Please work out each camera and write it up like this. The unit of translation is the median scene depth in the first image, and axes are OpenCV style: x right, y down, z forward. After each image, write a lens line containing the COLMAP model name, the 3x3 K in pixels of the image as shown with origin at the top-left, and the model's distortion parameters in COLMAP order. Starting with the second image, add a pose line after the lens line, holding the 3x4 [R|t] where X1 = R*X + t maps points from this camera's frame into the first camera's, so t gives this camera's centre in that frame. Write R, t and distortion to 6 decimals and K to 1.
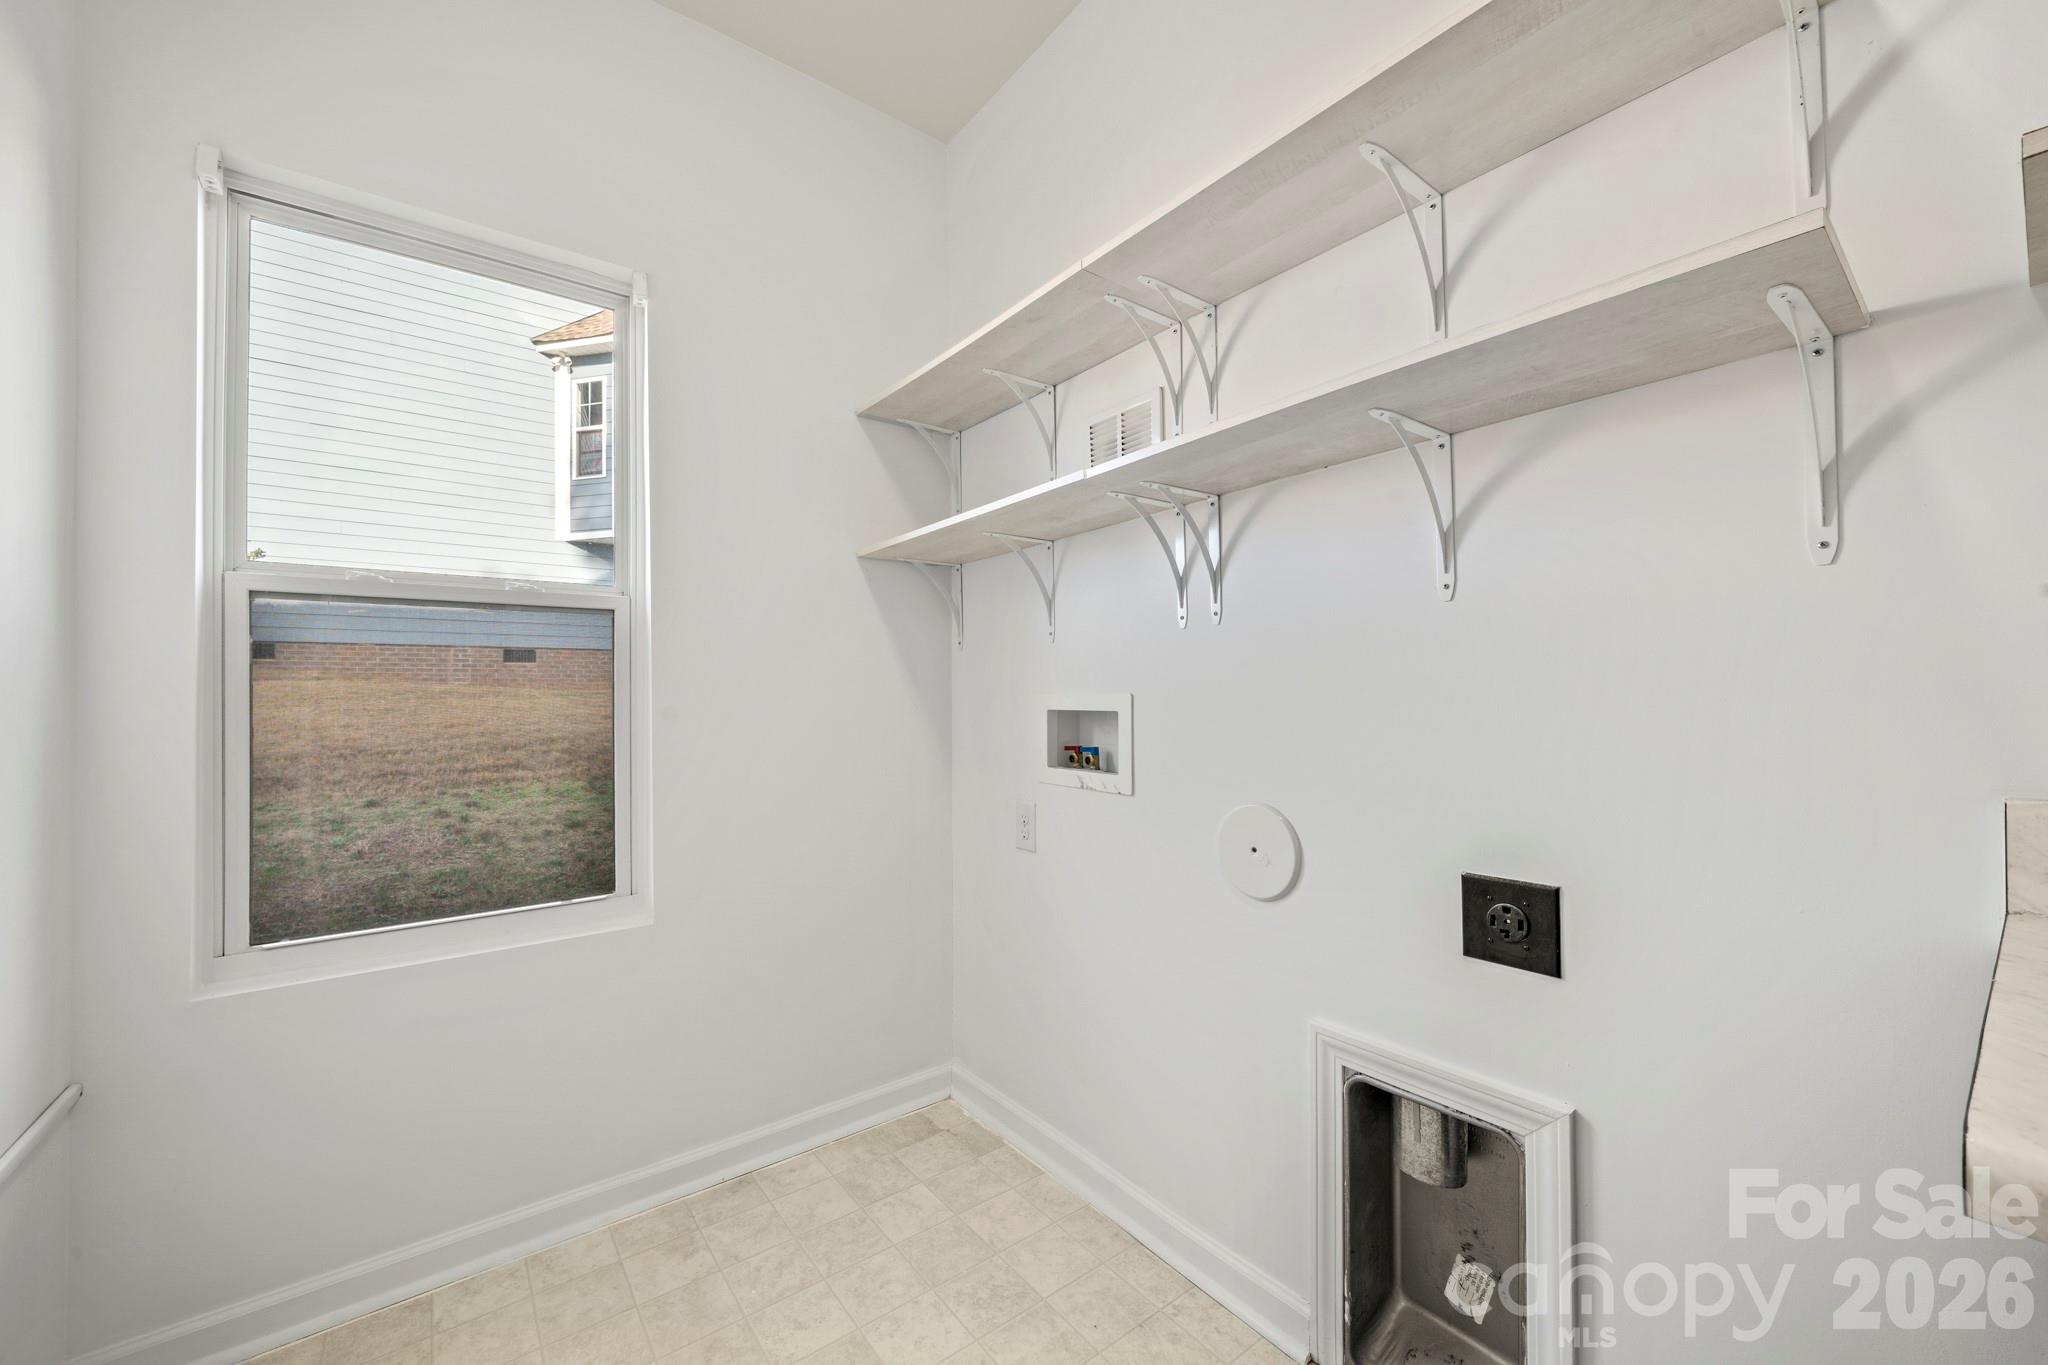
lens RADIAL K [[770.2, 0, 1024.0], [0, 770.2, 682.5], [0, 0, 1]] dist [-0.016774, -0.010895]
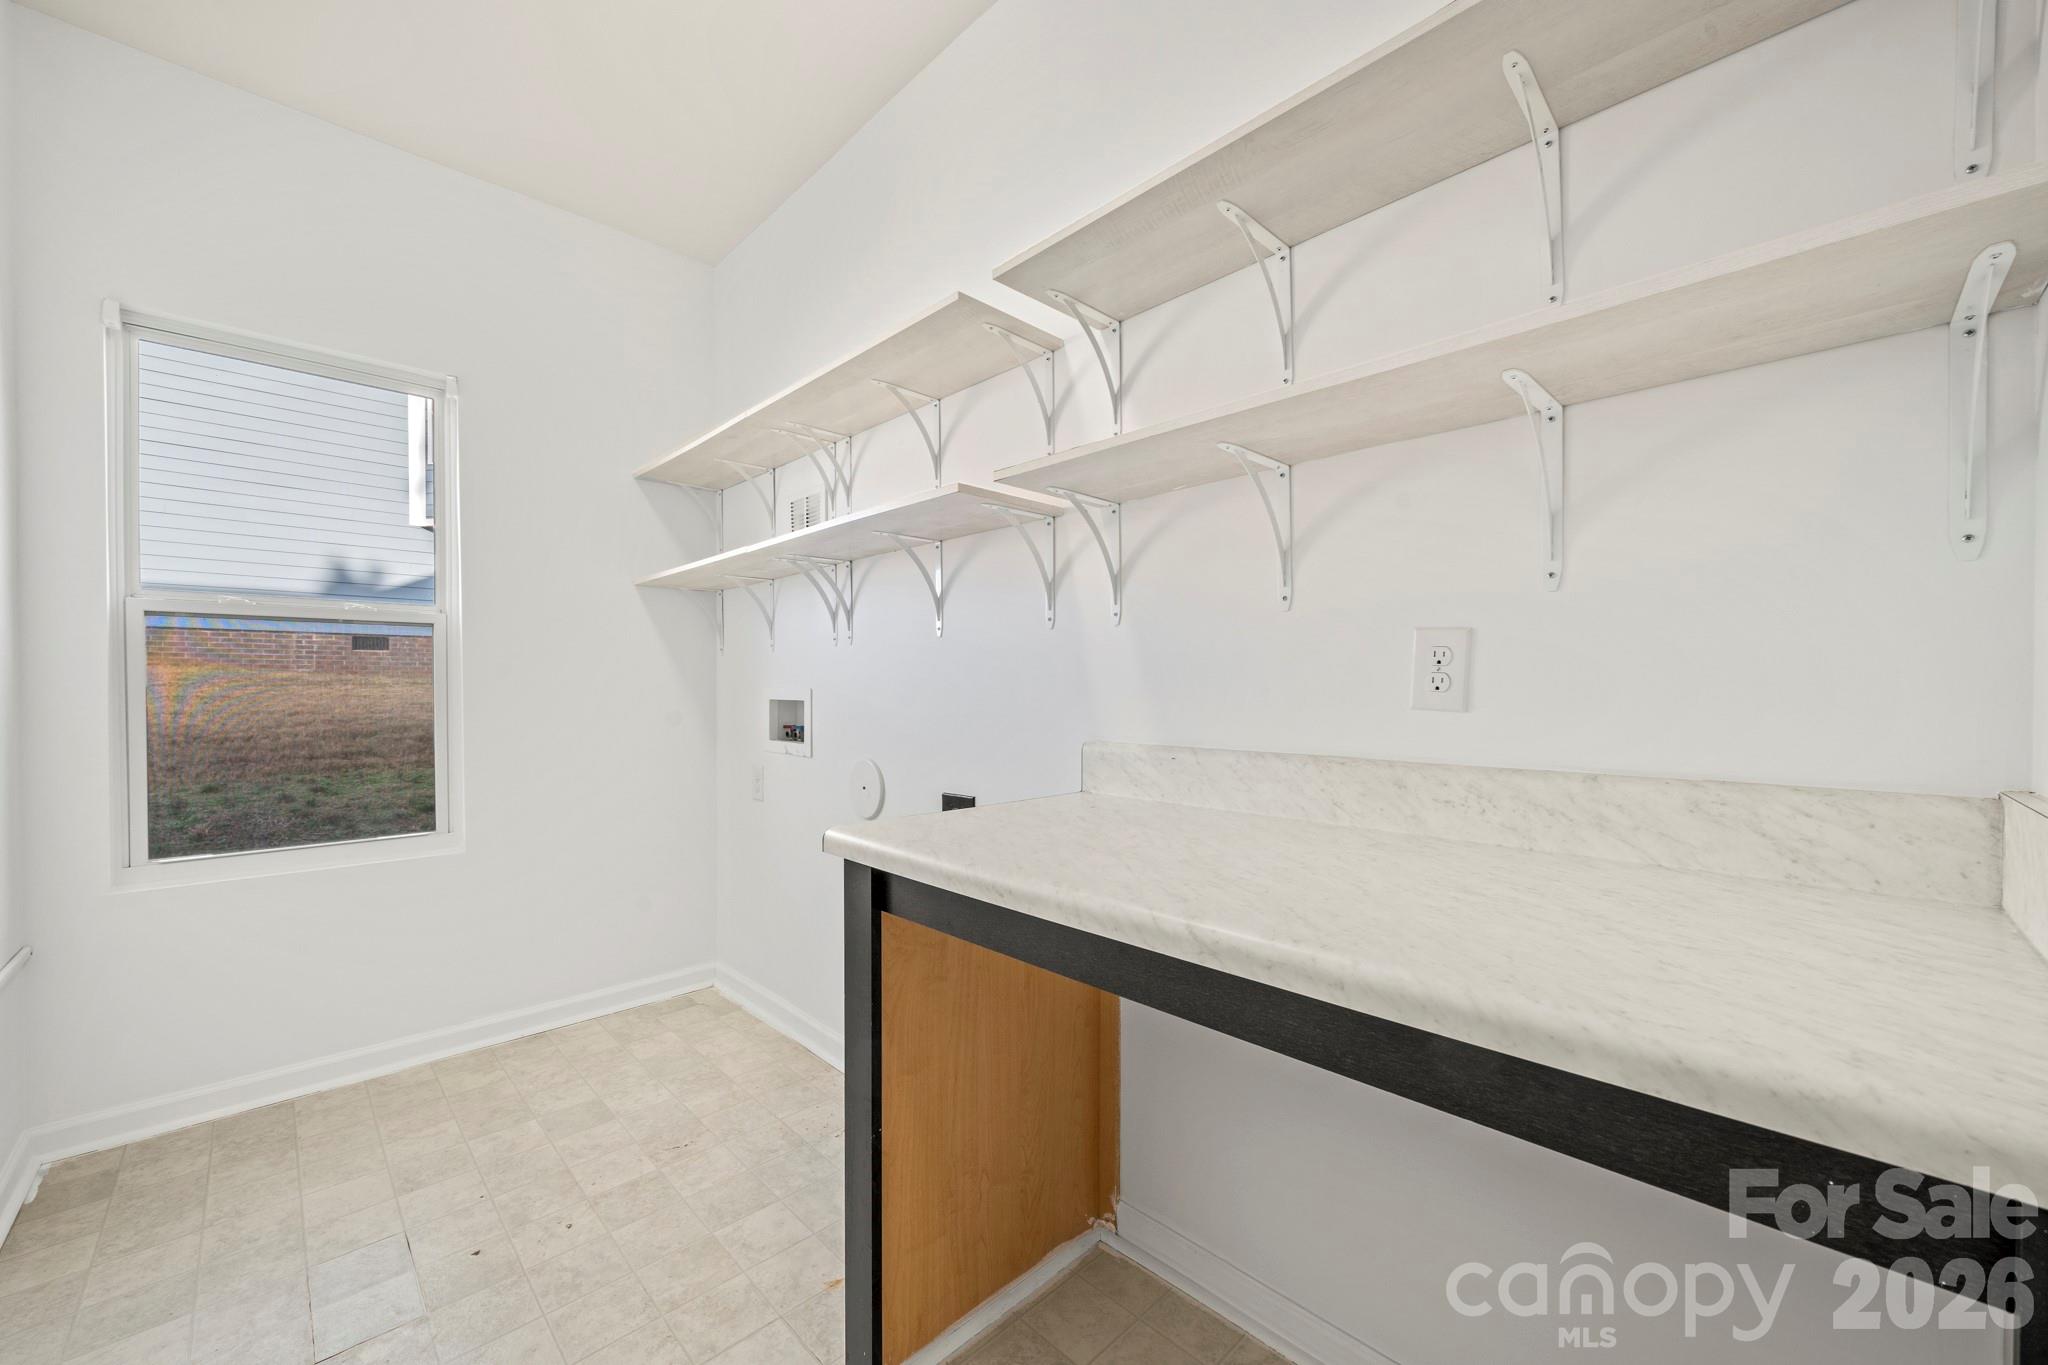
lens RADIAL K [[773.7, 0, 1071.1], [0, 773.7, 699.2], [0, 0, 1]] dist [-0.037469, 0.000451]
pose [[0.986428, 0.011471, 0.163791, 0.112538], [-0.015901, 0.999542, 0.025759, -0.003506], [-0.163421, -0.028014, 0.986159, -0.156850]]
